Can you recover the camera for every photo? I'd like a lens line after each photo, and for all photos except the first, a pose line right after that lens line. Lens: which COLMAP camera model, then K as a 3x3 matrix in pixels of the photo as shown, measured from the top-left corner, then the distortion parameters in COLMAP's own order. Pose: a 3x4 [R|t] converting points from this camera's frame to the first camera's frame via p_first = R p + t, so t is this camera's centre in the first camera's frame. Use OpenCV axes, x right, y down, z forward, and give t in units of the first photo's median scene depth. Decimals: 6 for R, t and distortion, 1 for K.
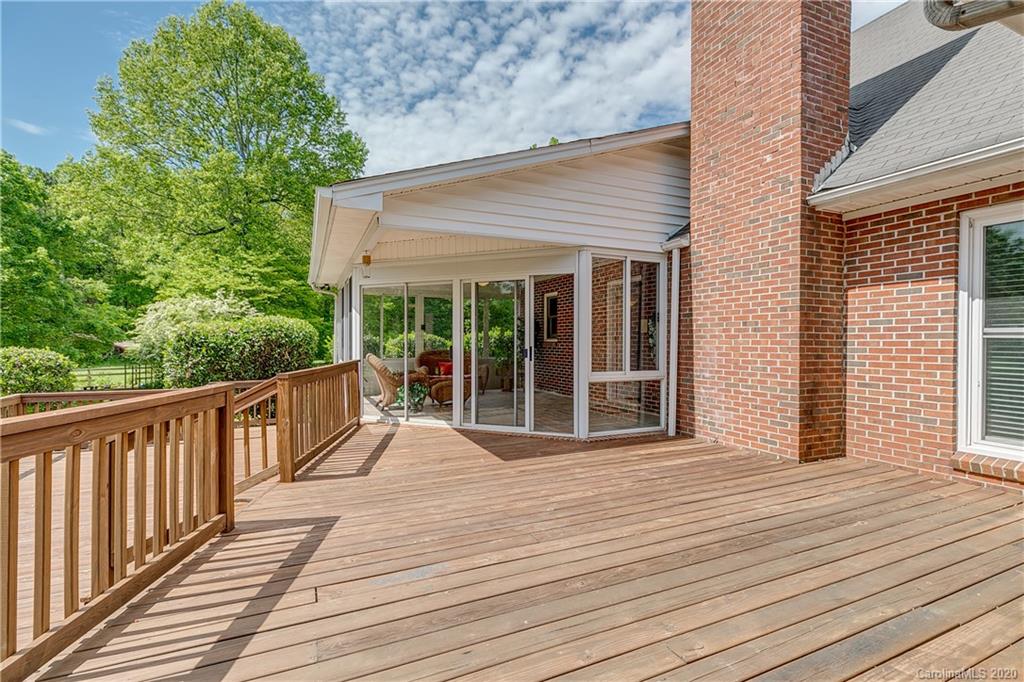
lens RADIAL K [[474.8, 0, 512.0], [0, 474.8, 341.0], [0, 0, 1]] dist [0.001132, 0.000210]
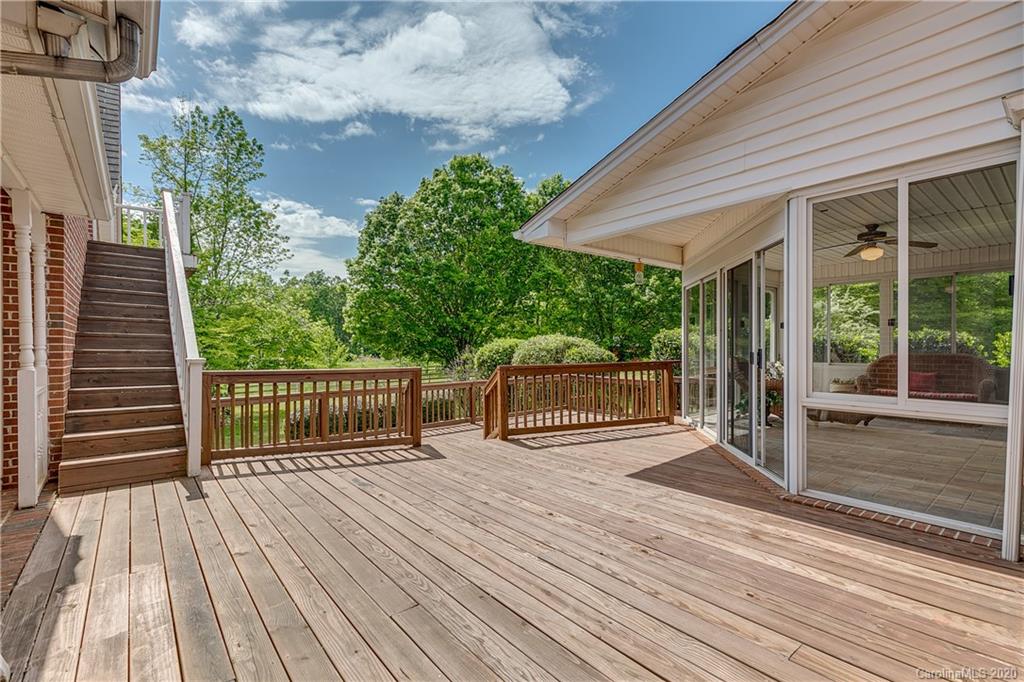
lens RADIAL K [[461.1, 0, 513.3], [0, 461.1, 344.8], [0, 0, 1]] dist [0.001426, 0.000636]
pose [[0.261976, 0.000346, -0.965074, 0.804248], [0.006741, 0.999975, 0.002189, 0.001293], [0.965051, -0.007079, 0.261967, 0.584140]]
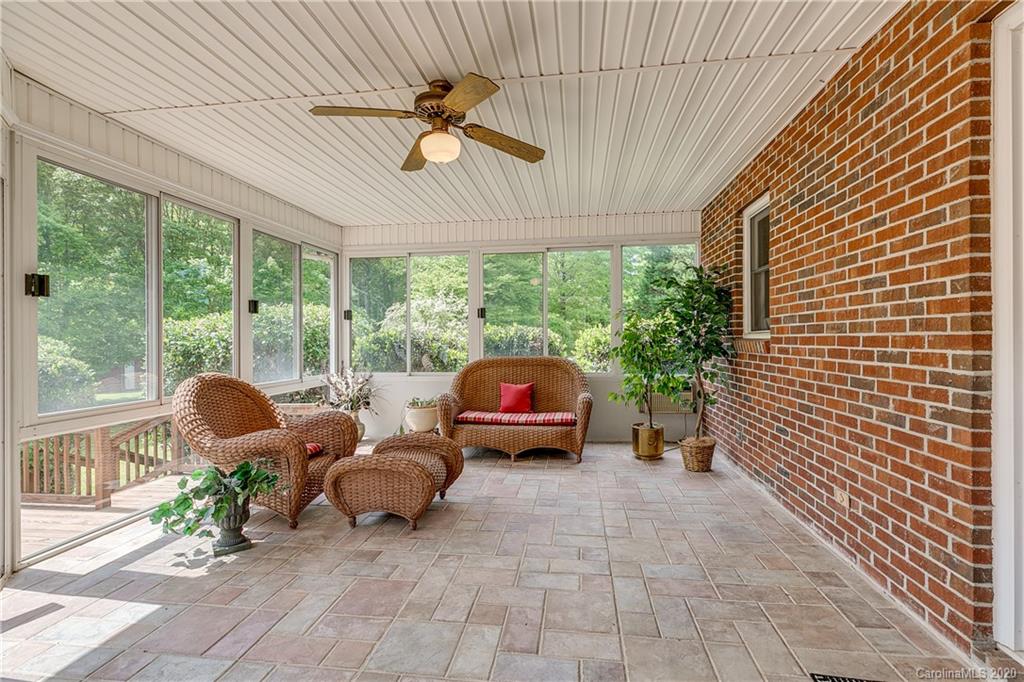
lens RADIAL K [[461.1, 0, 513.3], [0, 461.1, 344.8], [0, 0, 1]] dist [0.001426, 0.000636]
pose [[0.845939, -0.002398, -0.533275, 0.252509], [0.011066, 0.999854, 0.013058, -0.000829], [0.533165, -0.016947, 0.845841, 1.381557]]
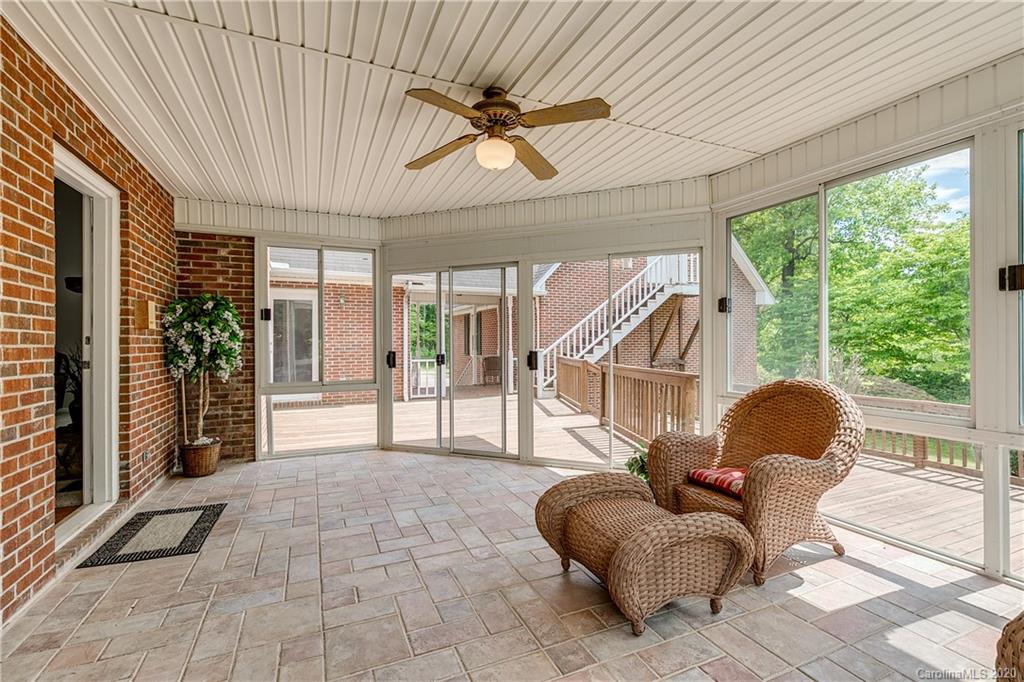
lens RADIAL K [[461.1, 0, 513.3], [0, 461.1, 344.8], [0, 0, 1]] dist [0.001426, 0.000636]
pose [[-0.999983, 0.002043, 0.005390, -0.120305], [0.002070, 0.999985, 0.005031, -0.003829], [-0.005380, 0.005042, -0.999973, 2.313592]]
